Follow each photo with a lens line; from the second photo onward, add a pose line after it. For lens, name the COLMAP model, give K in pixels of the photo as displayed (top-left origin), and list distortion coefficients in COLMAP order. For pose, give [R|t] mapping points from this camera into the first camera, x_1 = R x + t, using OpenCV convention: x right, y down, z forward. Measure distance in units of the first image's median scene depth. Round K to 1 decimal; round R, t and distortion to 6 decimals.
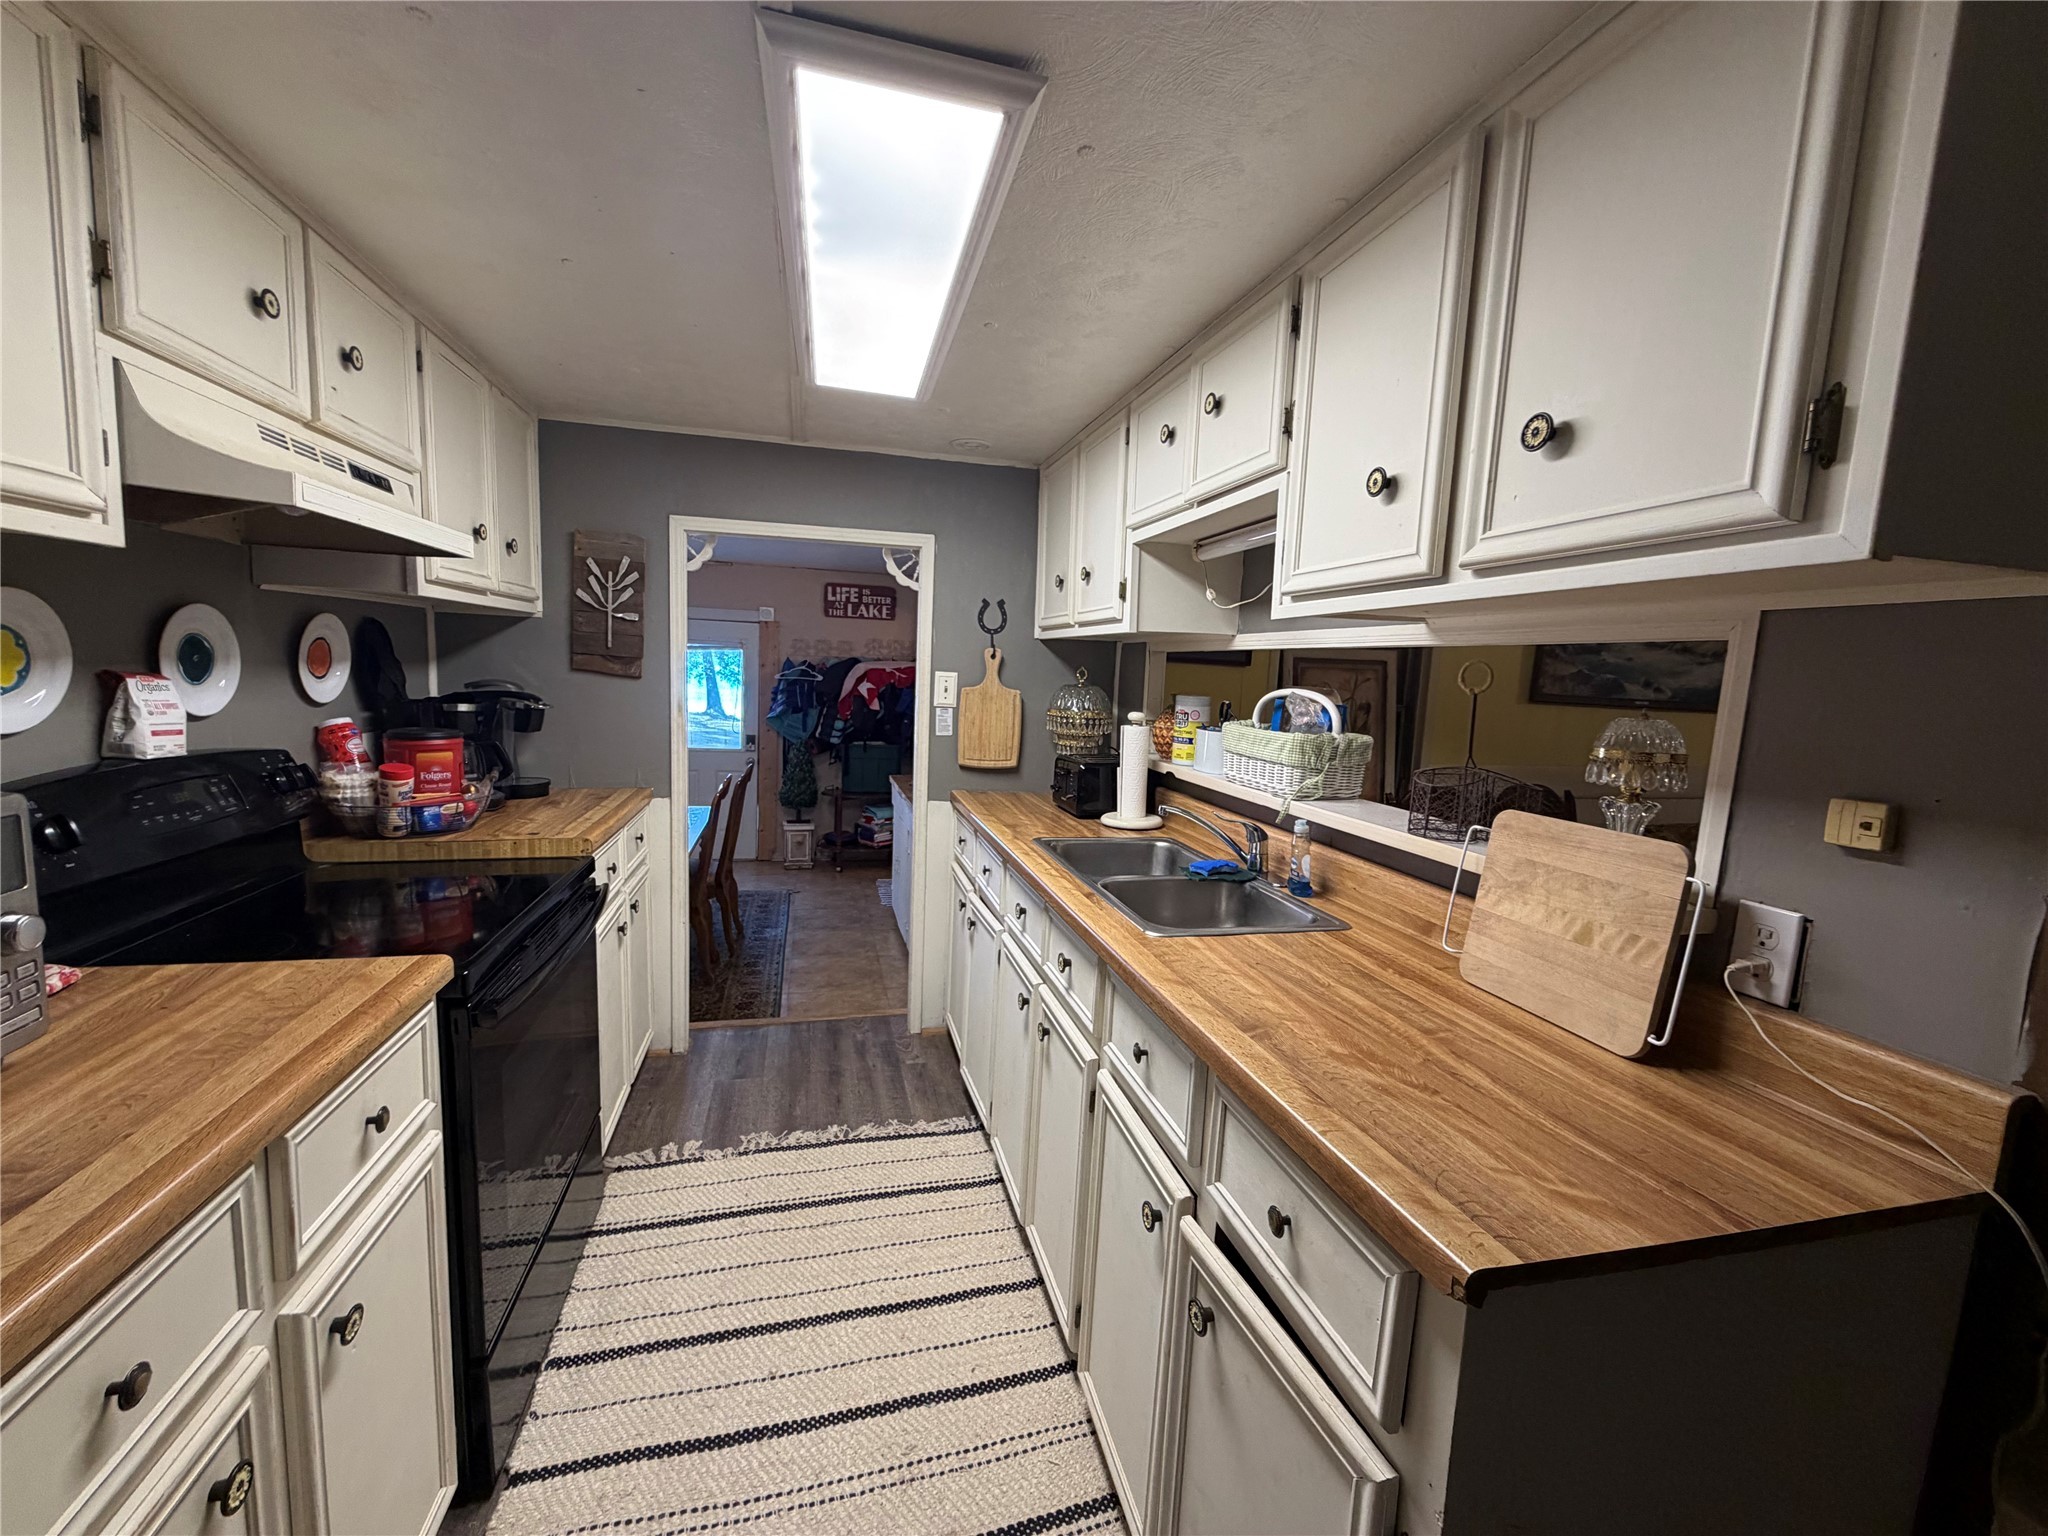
lens RADIAL K [[812.1, 0, 1015.5], [0, 812.1, 768.6], [0, 0, 1]] dist [-0.000433, -0.000177]
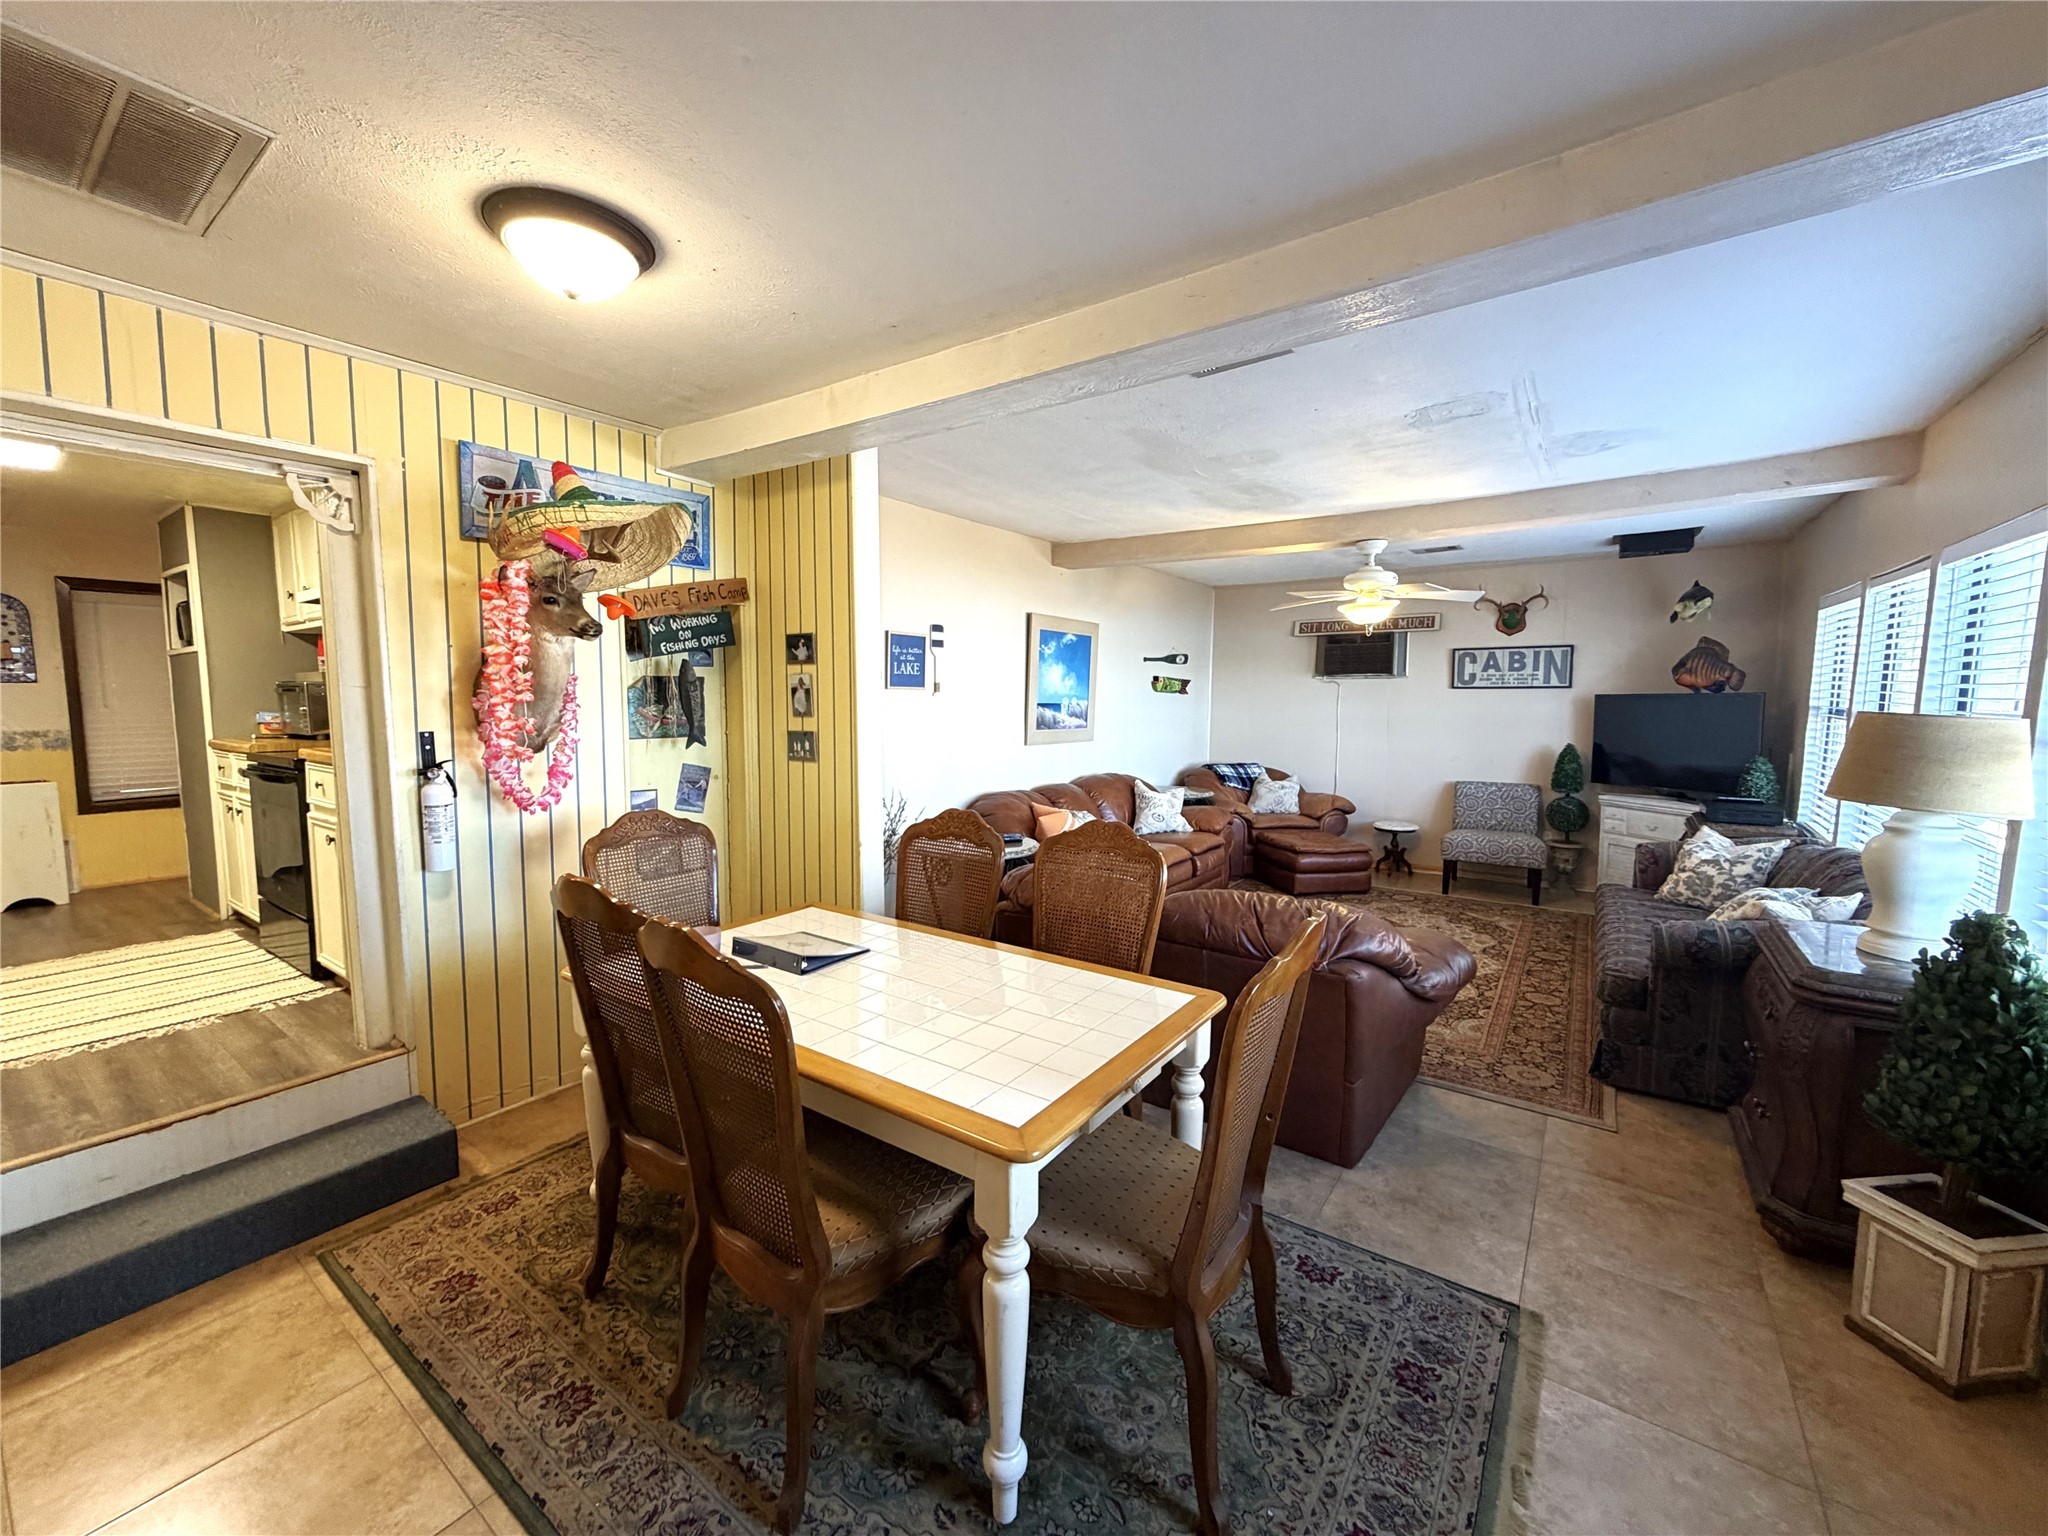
lens RADIAL K [[812.1, 0, 1015.5], [0, 812.1, 768.6], [0, 0, 1]] dist [-0.000433, -0.000177]
pose [[-0.765235, 0.020078, -0.643438, -0.411673], [-0.108078, 0.981320, 0.159157, -0.205859], [0.634614, 0.191334, -0.748770, 2.249025]]
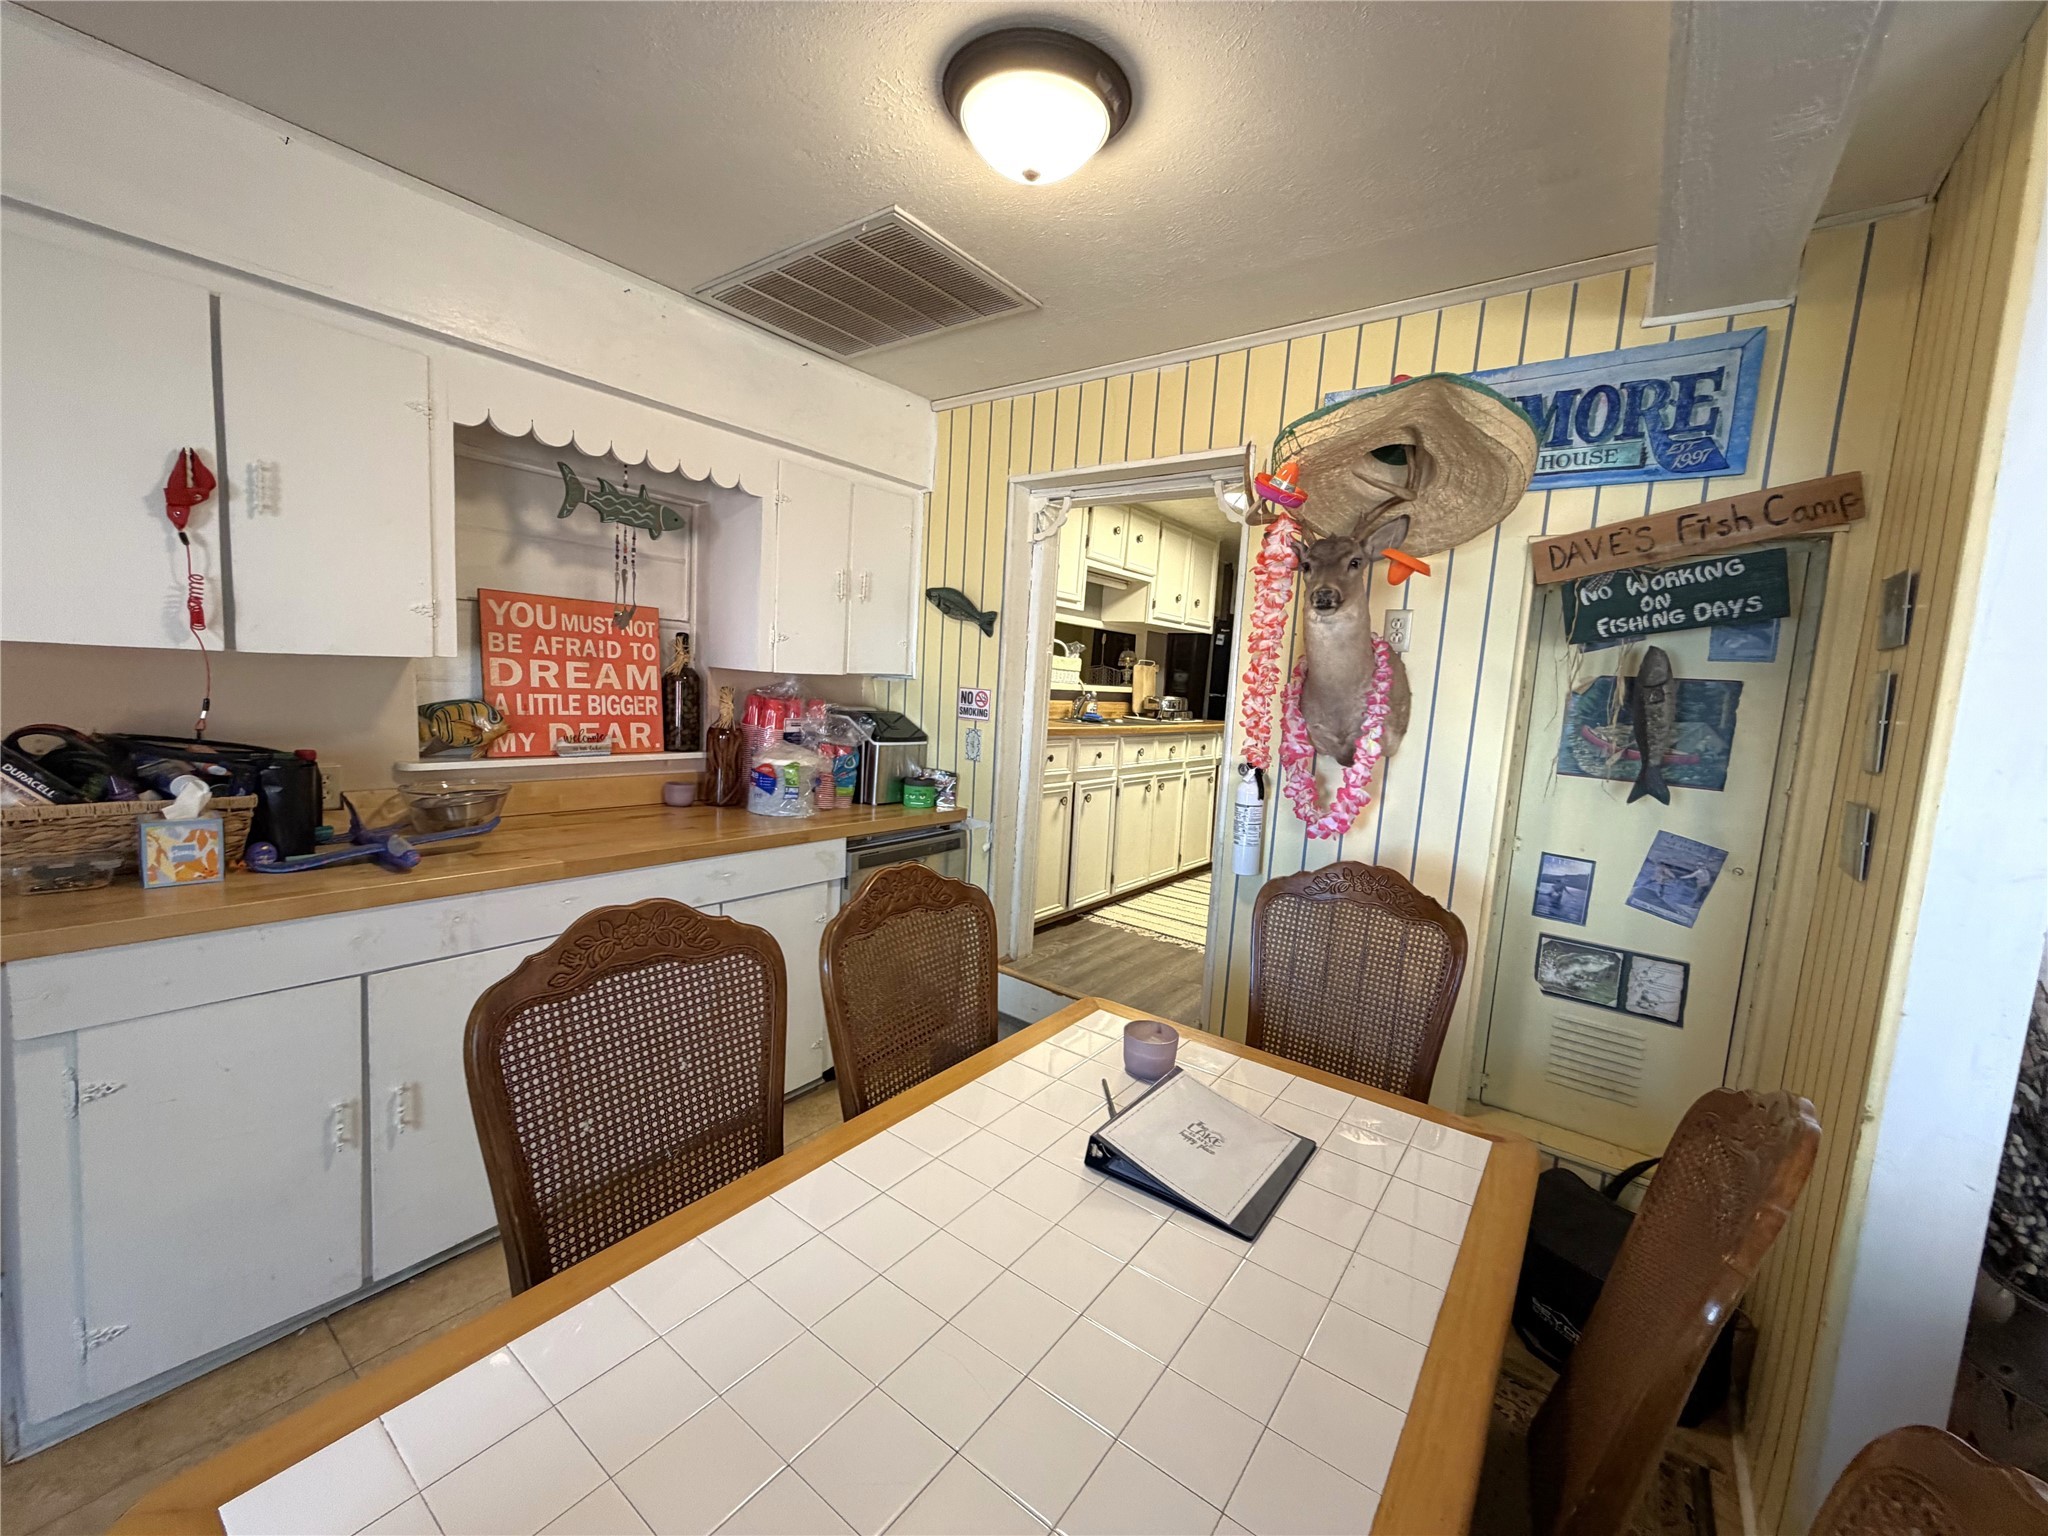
lens RADIAL K [[812.1, 0, 1015.5], [0, 812.1, 768.6], [0, 0, 1]] dist [-0.000433, -0.000177]
pose [[-0.618636, -0.162939, 0.768596, -1.030676], [0.009556, 0.976626, 0.214731, -0.170962], [-0.785620, 0.140185, -0.602619, 1.845585]]
